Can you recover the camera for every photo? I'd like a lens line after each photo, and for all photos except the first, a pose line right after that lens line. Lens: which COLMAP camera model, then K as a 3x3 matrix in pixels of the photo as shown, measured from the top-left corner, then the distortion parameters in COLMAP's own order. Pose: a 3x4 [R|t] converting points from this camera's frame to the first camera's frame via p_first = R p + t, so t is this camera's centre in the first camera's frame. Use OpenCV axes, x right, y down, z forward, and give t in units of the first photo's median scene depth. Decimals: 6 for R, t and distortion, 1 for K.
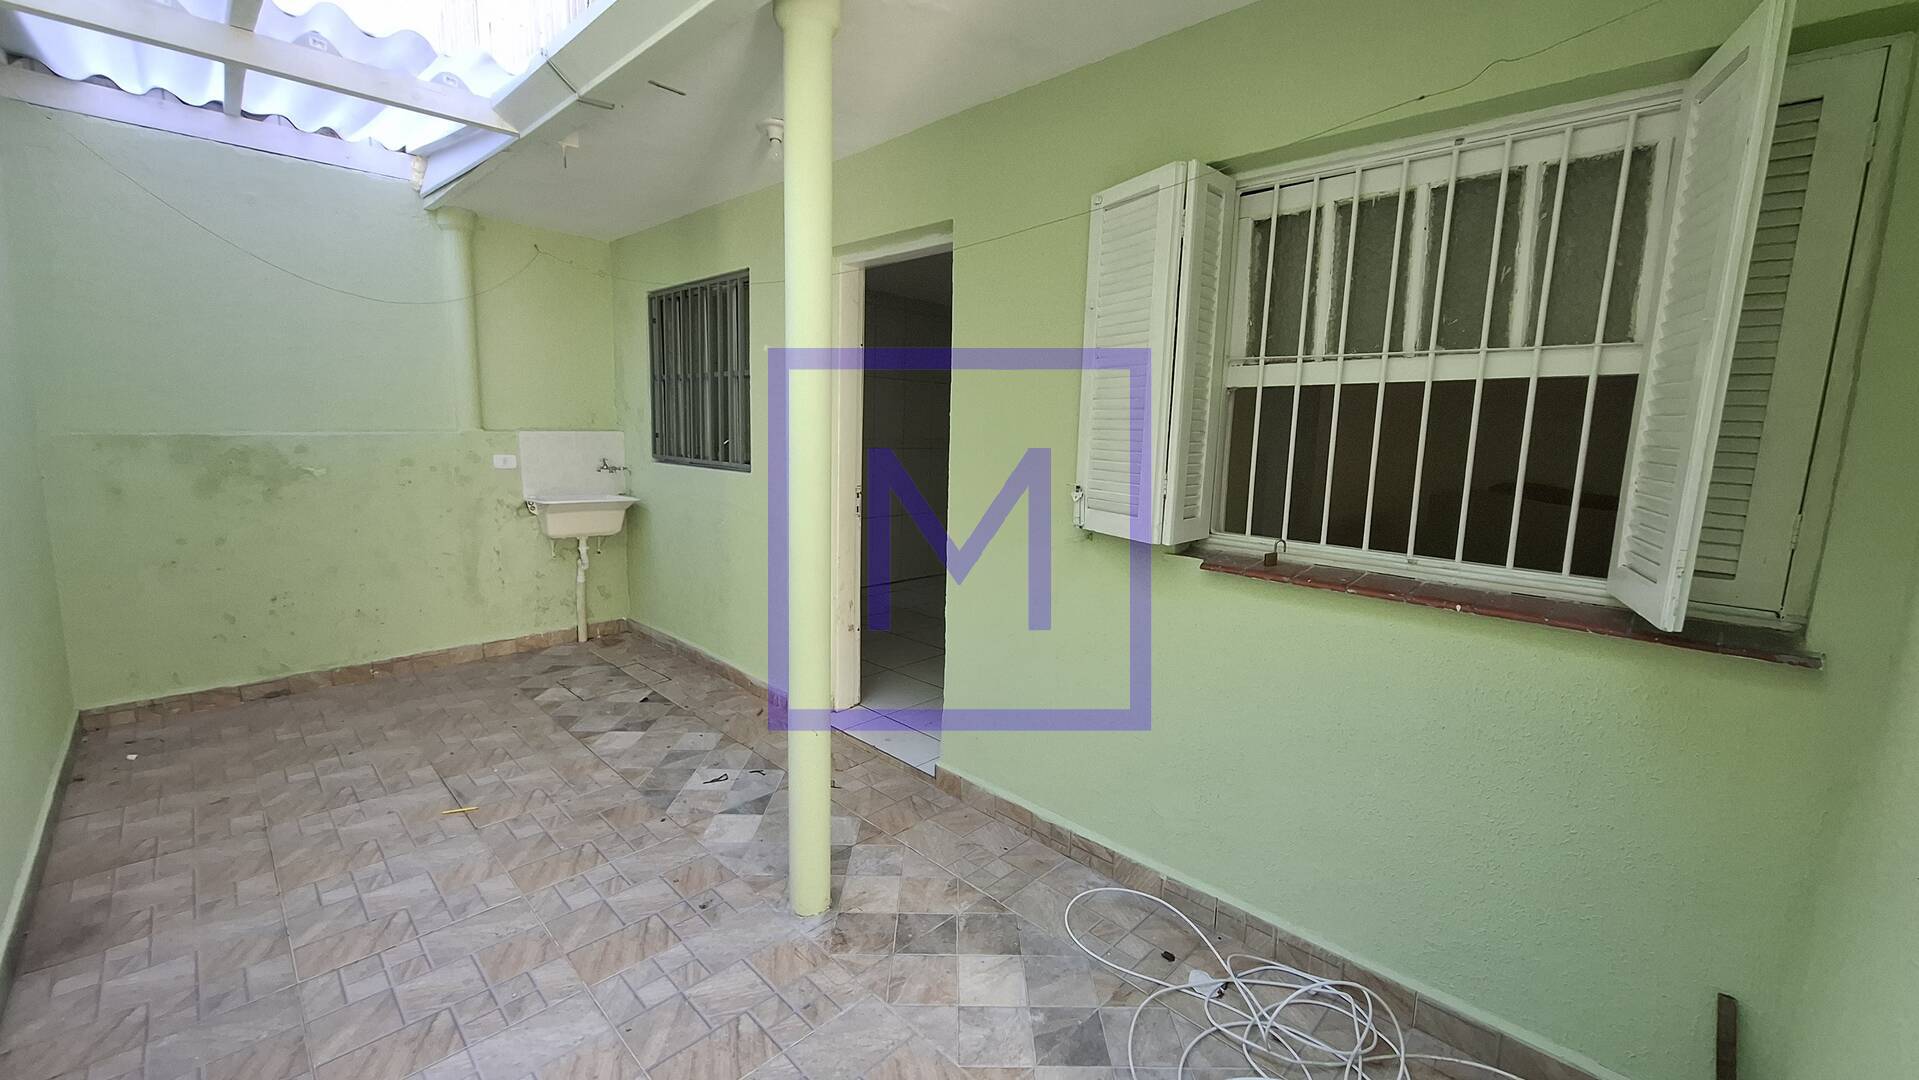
lens RADIAL K [[758.5, 0, 965.8], [0, 758.5, 545.7], [0, 0, 1]] dist [-0.000183, 0.000158]
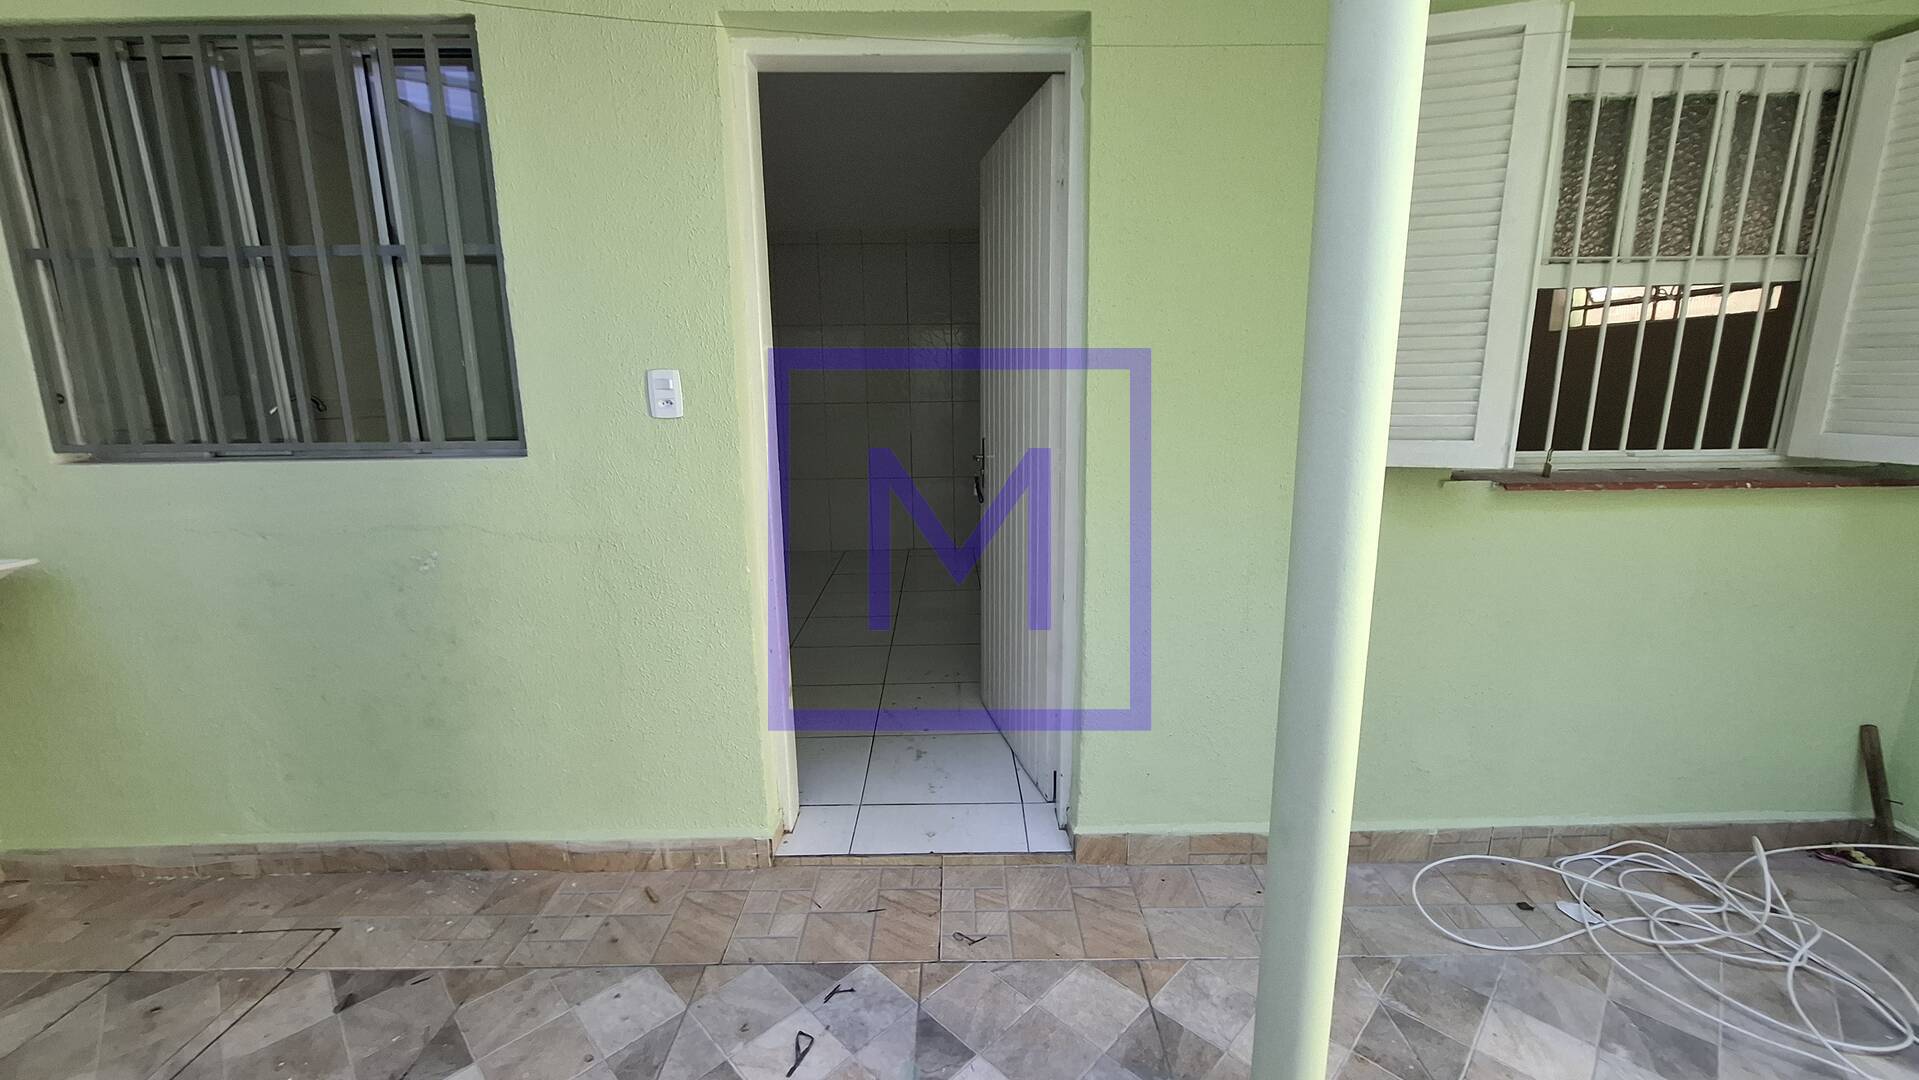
lens RADIAL K [[758.5, 0, 965.8], [0, 758.5, 545.7], [0, 0, 1]] dist [-0.000183, 0.000158]
pose [[0.705247, -0.178927, 0.686011, -0.431977], [0.140321, 0.983715, 0.112319, -0.054033], [-0.694936, 0.017049, 0.718869, 0.442763]]
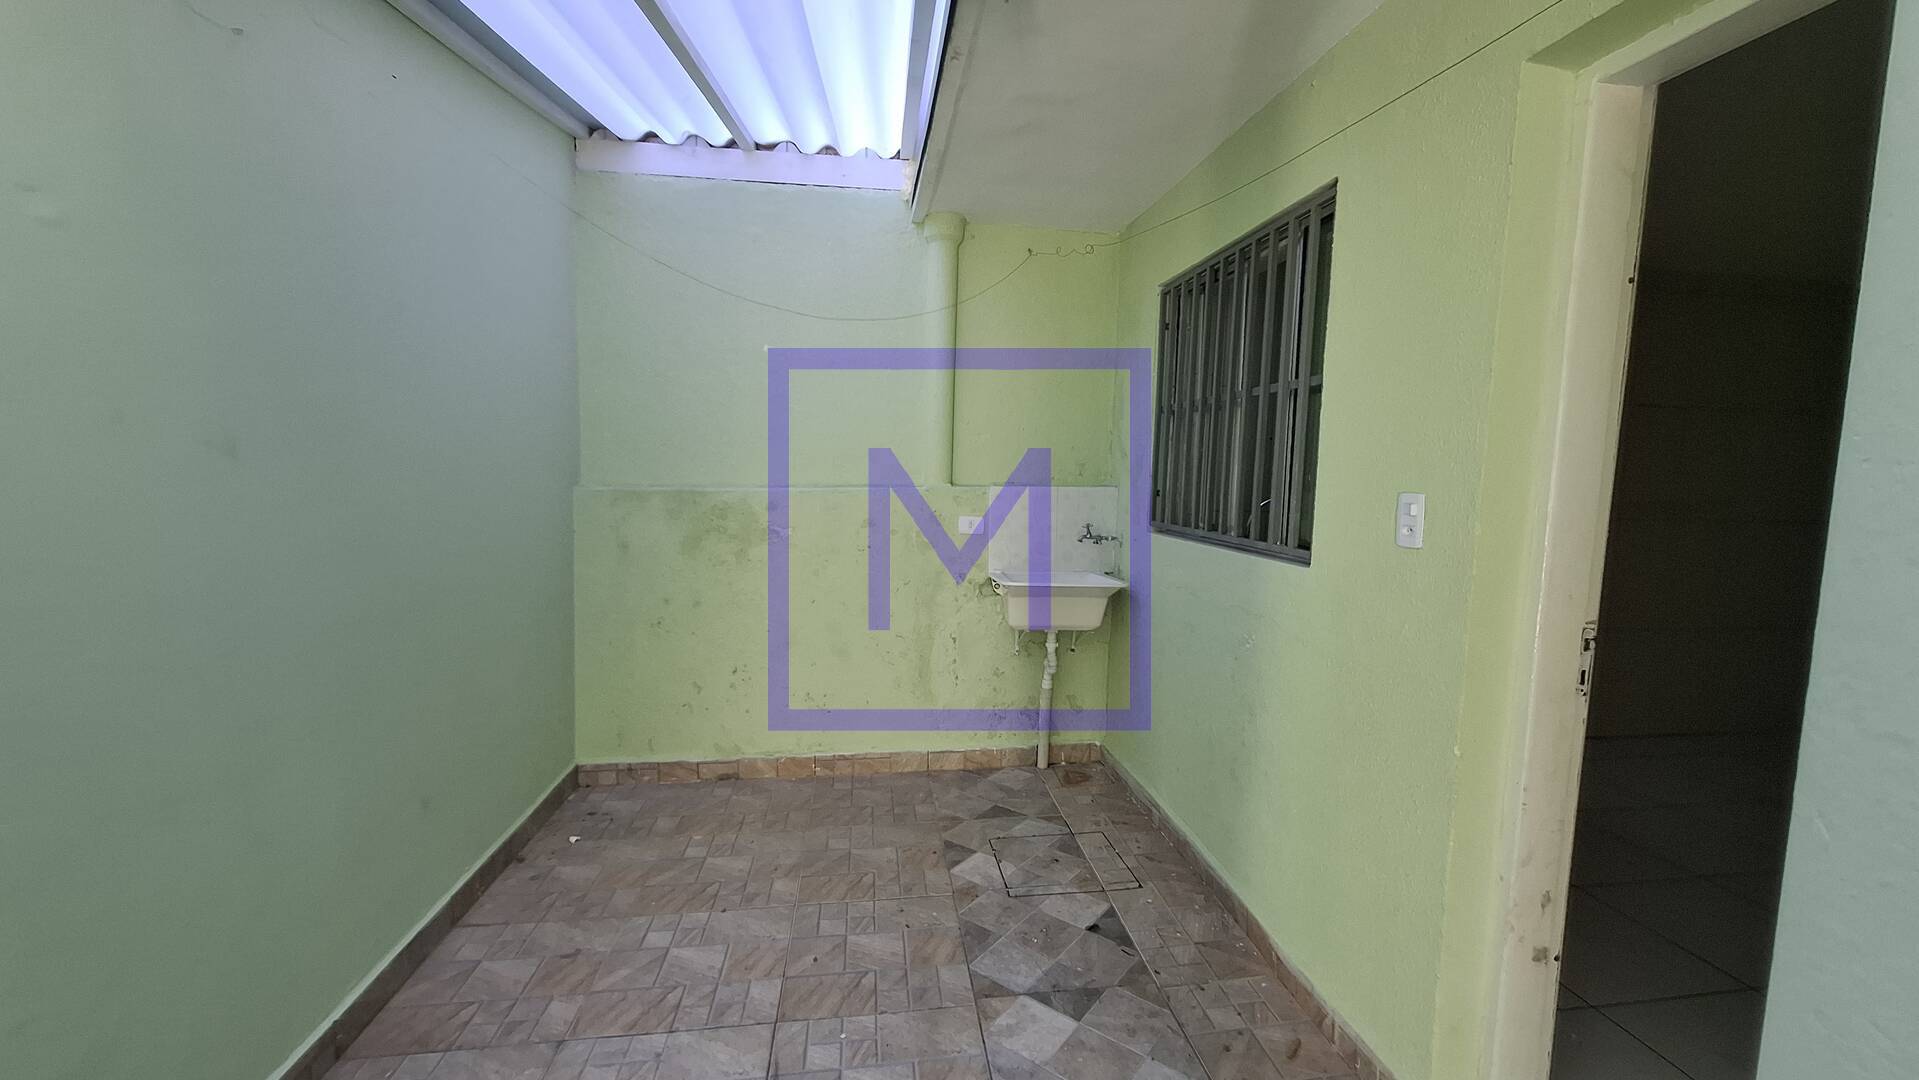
lens RADIAL K [[758.5, 0, 965.8], [0, 758.5, 545.7], [0, 0, 1]] dist [-0.000183, 0.000158]
pose [[0.789043, 0.050425, -0.612265, -0.150940], [-0.094556, 0.994718, -0.039933, -0.067482], [0.607018, 0.089402, 0.789643, 0.439391]]
